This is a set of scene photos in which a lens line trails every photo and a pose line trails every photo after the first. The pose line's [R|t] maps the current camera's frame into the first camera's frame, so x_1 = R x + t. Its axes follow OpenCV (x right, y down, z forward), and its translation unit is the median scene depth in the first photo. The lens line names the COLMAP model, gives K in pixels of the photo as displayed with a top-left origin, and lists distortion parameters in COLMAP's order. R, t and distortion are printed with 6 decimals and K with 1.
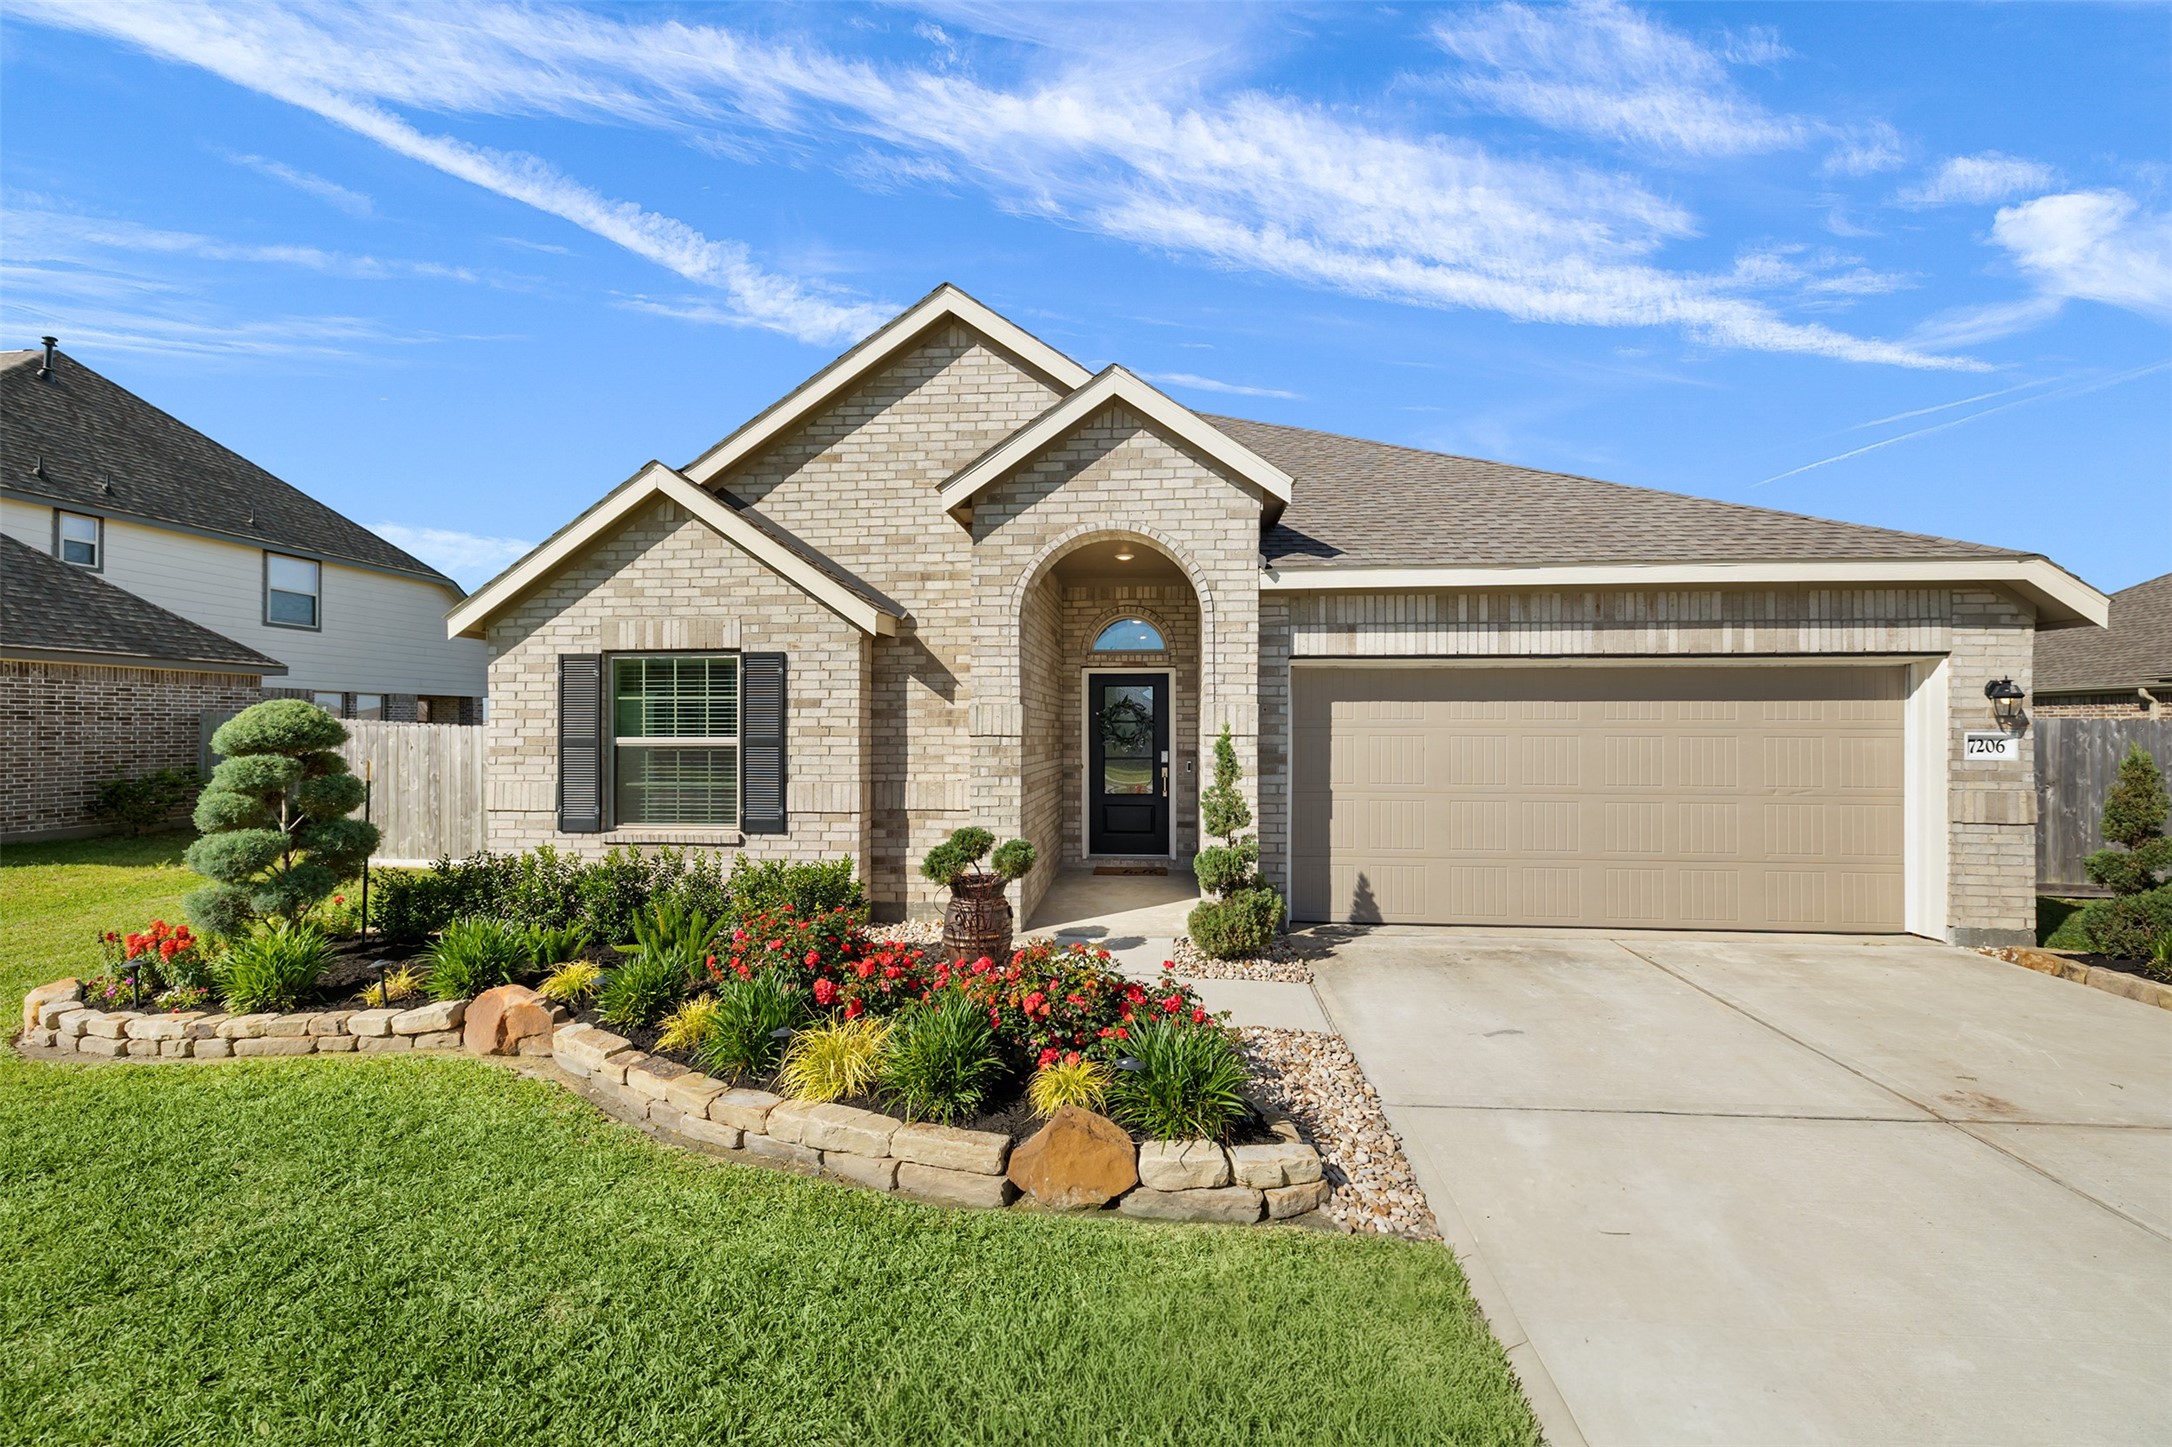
lens RADIAL K [[926.6, 0, 1095.0], [0, 926.6, 730.1], [0, 0, 1]] dist [0.006916, -0.002539]
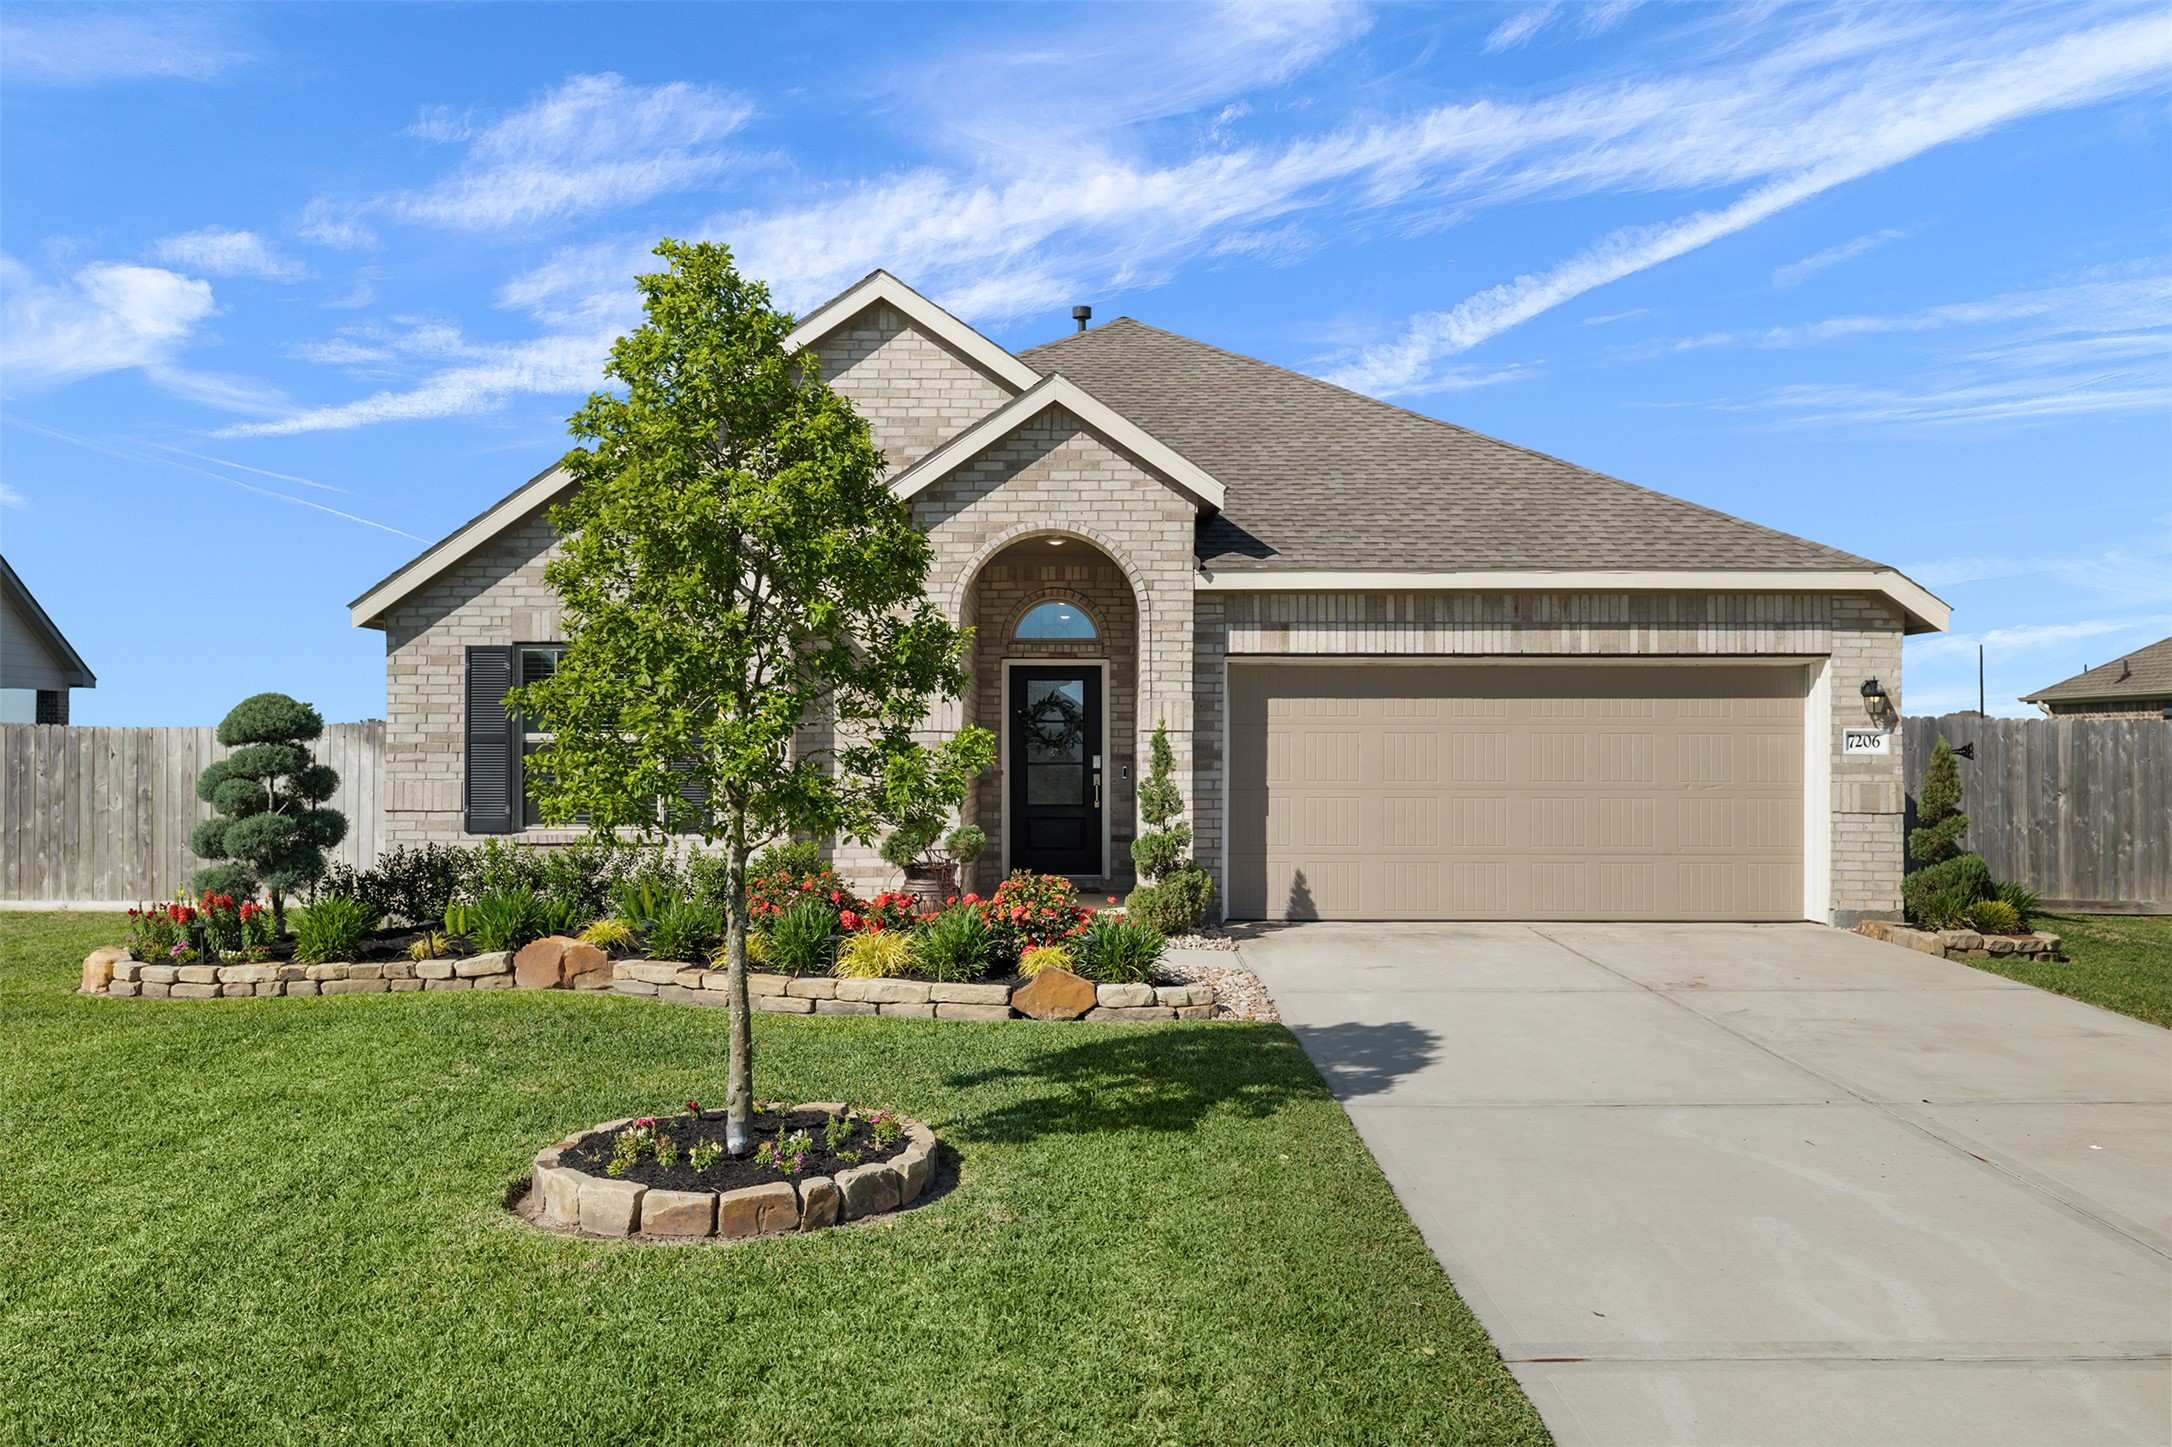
lens RADIAL K [[1815.4, 0, 1096.9], [0, 1815.4, 737.3], [0, 0, 1]] dist [0.055250, 0.000738]
pose [[0.996026, 0.001401, 0.089050, -0.109532], [-0.000512, 0.999950, -0.010000, 0.032812], [-0.089060, 0.009914, 0.995977, -0.994765]]
